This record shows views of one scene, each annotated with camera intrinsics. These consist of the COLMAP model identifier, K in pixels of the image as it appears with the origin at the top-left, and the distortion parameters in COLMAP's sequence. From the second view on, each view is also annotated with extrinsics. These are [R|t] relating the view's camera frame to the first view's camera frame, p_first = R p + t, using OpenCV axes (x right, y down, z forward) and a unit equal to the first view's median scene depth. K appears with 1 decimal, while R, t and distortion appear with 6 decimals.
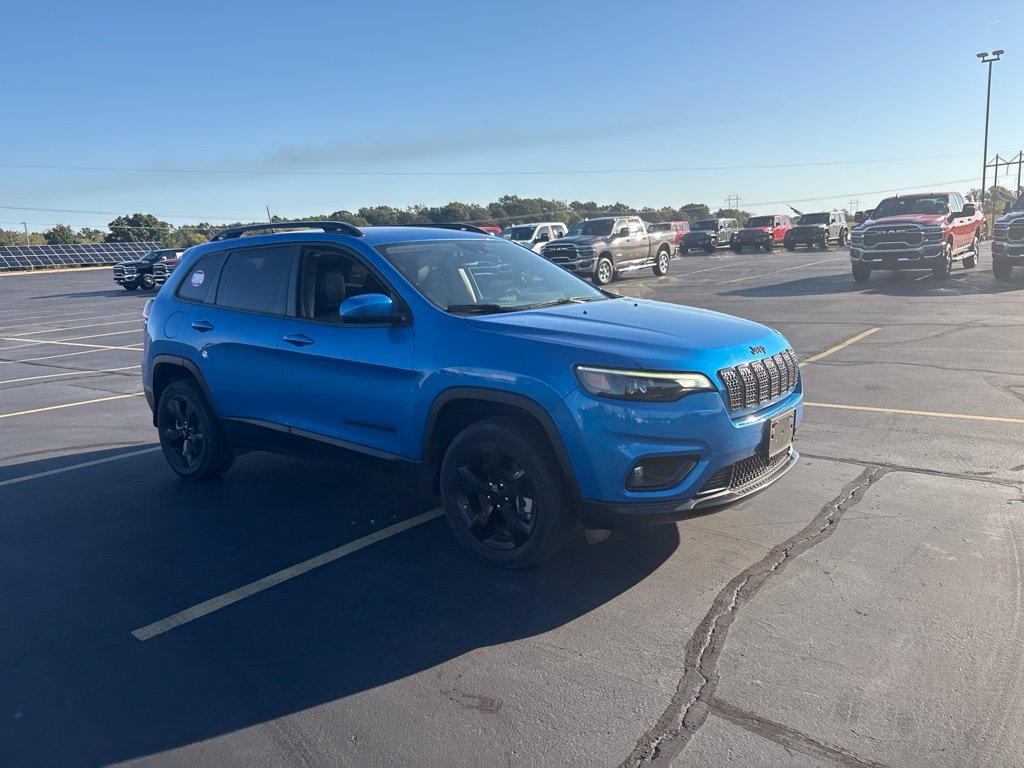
lens RADIAL K [[772.1, 0, 502.3], [0, 772.1, 380.6], [0, 0, 1]] dist [0.043295, -0.040955]
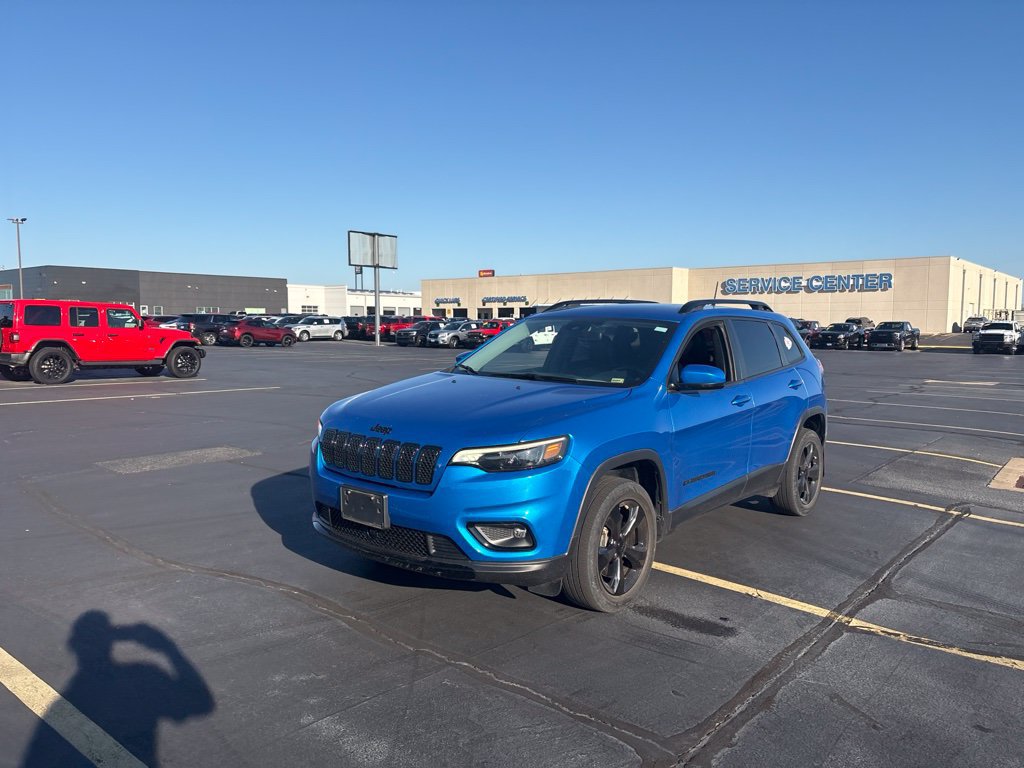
lens RADIAL K [[772.1, 0, 511.5], [0, 772.1, 380.4], [0, 0, 1]] dist [0.043295, -0.040955]
pose [[-0.012779, 0.122407, -0.992398, 0.216992], [-0.177708, 0.976401, 0.122722, -0.042252], [0.984000, 0.177926, 0.009275, 0.180025]]
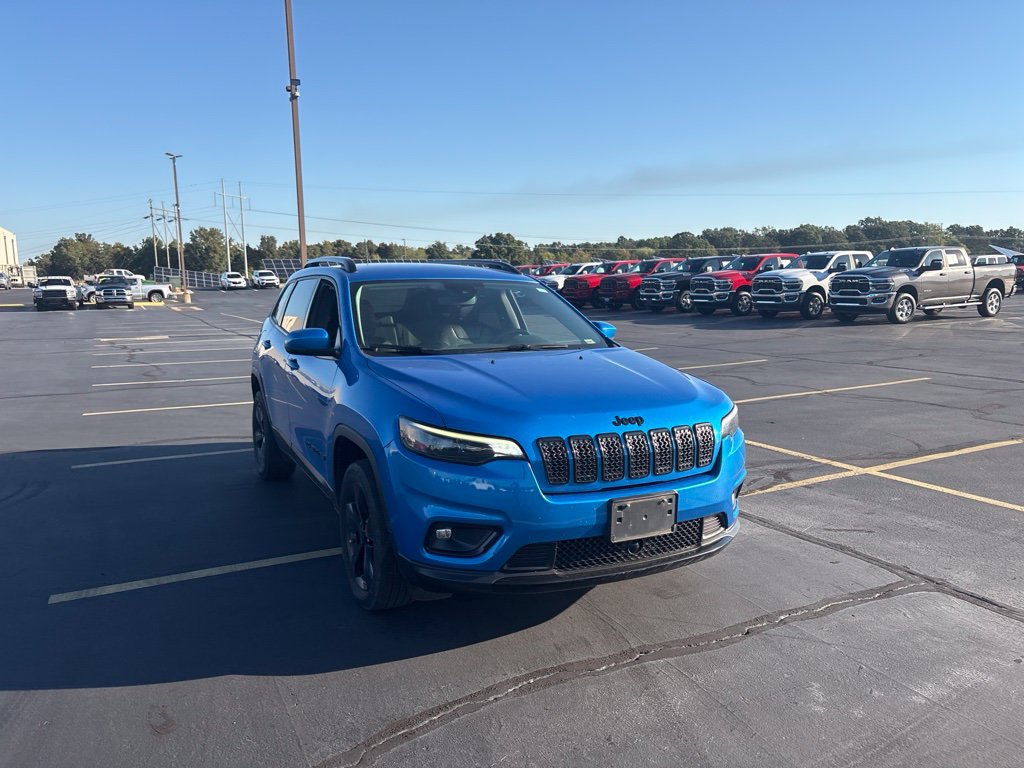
lens RADIAL K [[772.1, 0, 516.6], [0, 772.1, 394.3], [0, 0, 1]] dist [0.043295, -0.040955]
pose [[0.915274, 0.098105, -0.390704, 0.085793], [-0.101647, 0.994752, 0.011658, -0.010330], [0.389797, 0.029044, 0.920443, 0.021109]]
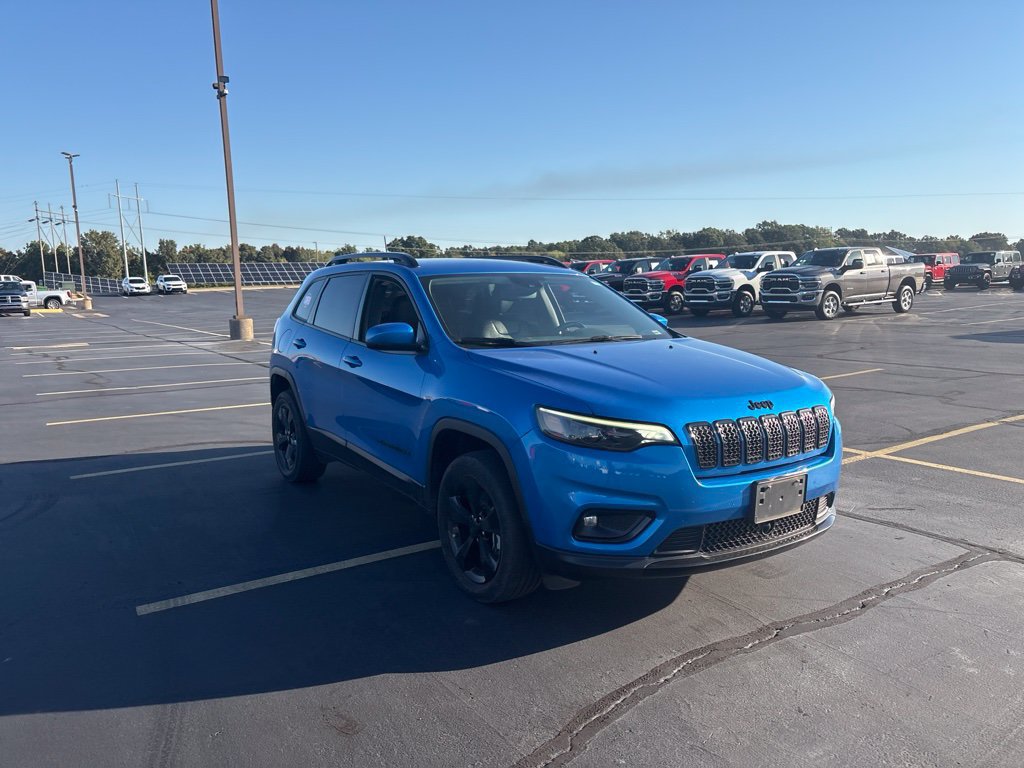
lens RADIAL K [[772.1, 0, 512.8], [0, 772.1, 391.6], [0, 0, 1]] dist [0.043295, -0.040955]
pose [[0.953865, 0.073444, -0.291113, 0.049045], [-0.078418, 0.996906, -0.005439, -0.004088], [0.289812, 0.028017, 0.956673, 0.007153]]
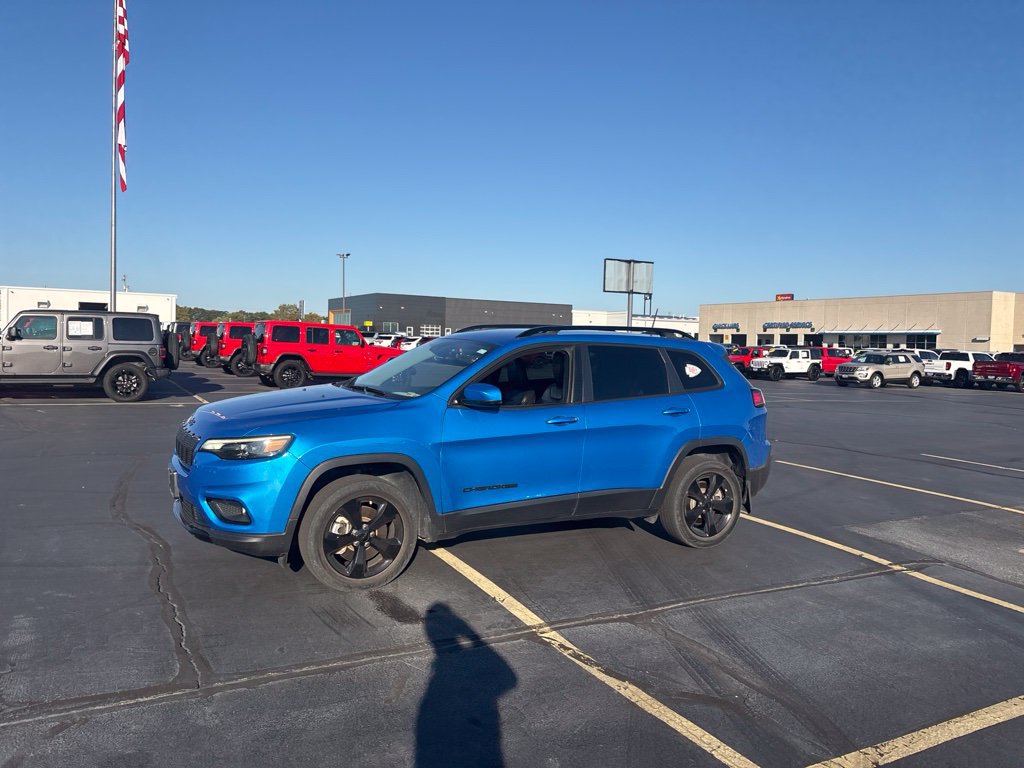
lens RADIAL K [[772.1, 0, 509.5], [0, 772.1, 366.9], [0, 0, 1]] dist [0.043295, -0.040955]
pose [[-0.383369, 0.066775, -0.921178, 0.216387], [-0.168845, 0.975508, 0.140982, -0.066613], [0.908030, 0.209585, -0.362705, 0.311305]]
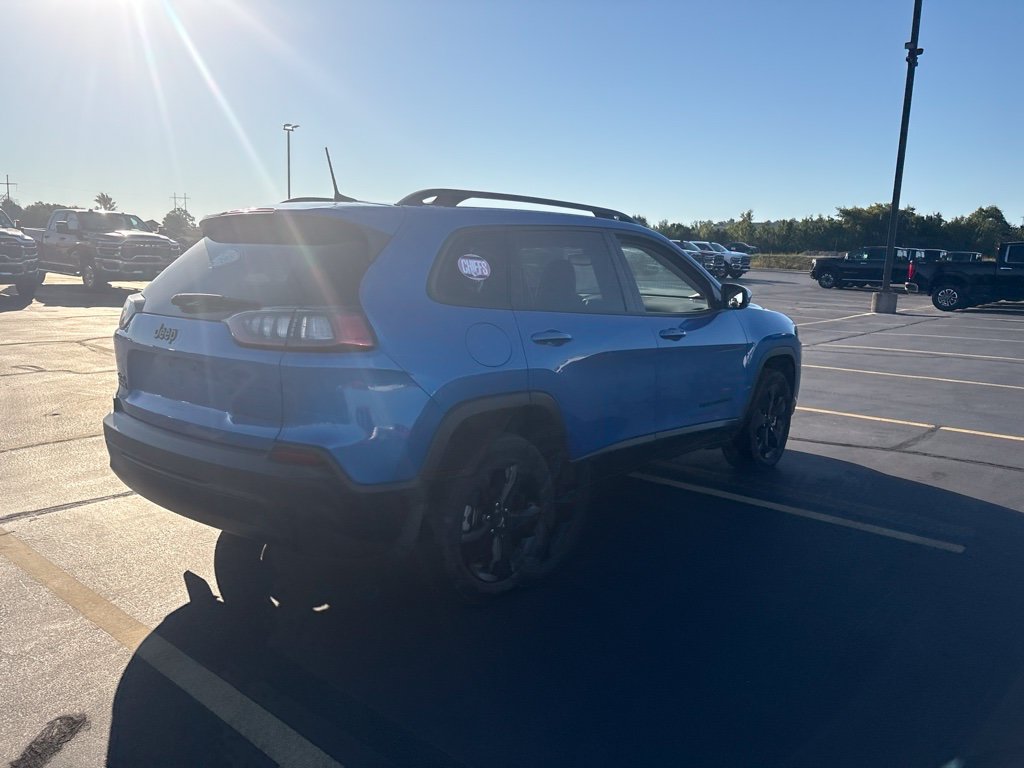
lens RADIAL K [[772.1, 0, 510.3], [0, 772.1, 394.0], [0, 0, 1]] dist [0.043295, -0.040955]
pose [[0.034747, -0.129526, 0.990967, -0.226402], [0.148352, 0.981249, 0.123054, -0.023570], [-0.988324, 0.142736, 0.053311, 0.215612]]
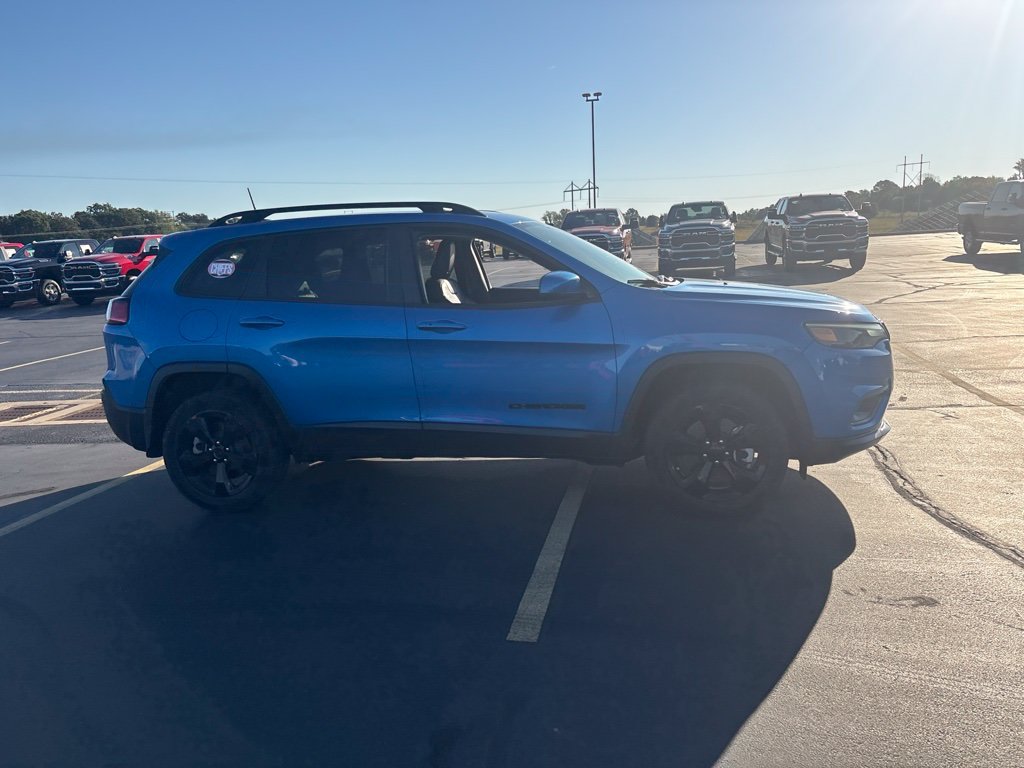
lens RADIAL K [[772.1, 0, 518.5], [0, 772.1, 392.0], [0, 0, 1]] dist [0.043295, -0.040955]
pose [[0.879355, -0.088557, 0.467859, -0.116010], [0.090567, 0.995723, 0.018249, 0.003179], [-0.467474, 0.026325, 0.883615, 0.026422]]
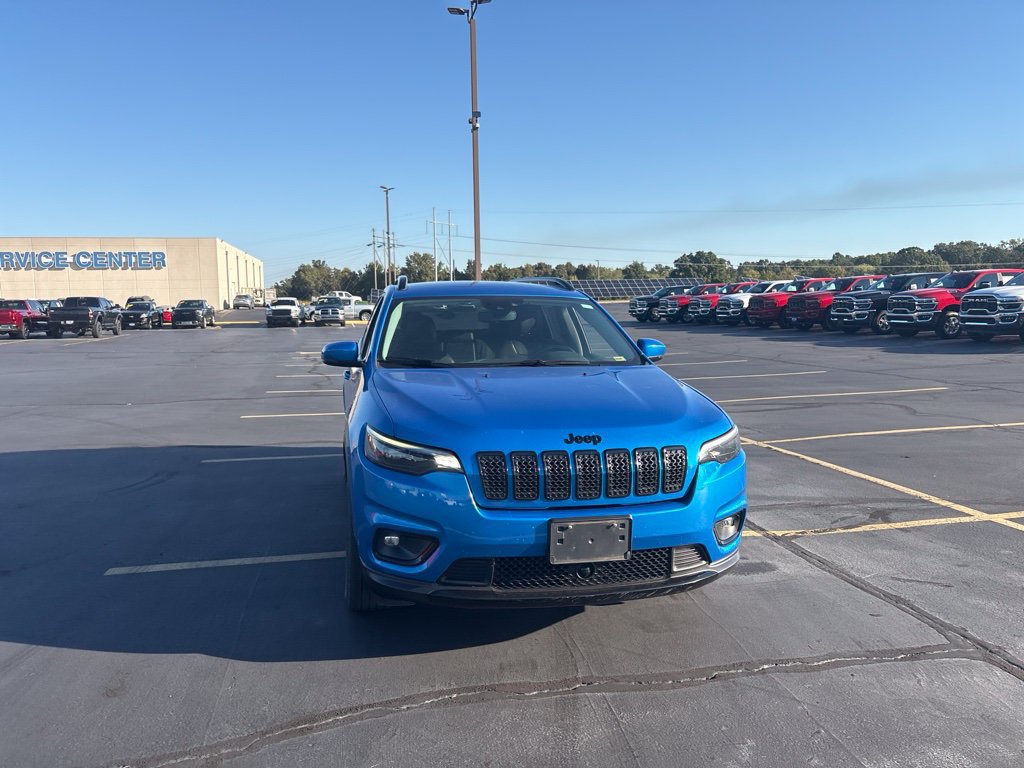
lens RADIAL K [[772.1, 0, 501.7], [0, 772.1, 387.0], [0, 0, 1]] dist [0.043295, -0.040955]
pose [[0.773880, 0.109539, -0.623788, 0.122347], [-0.133029, 0.991071, 0.008996, -0.014374], [0.619203, 0.076020, 0.781542, 0.042629]]
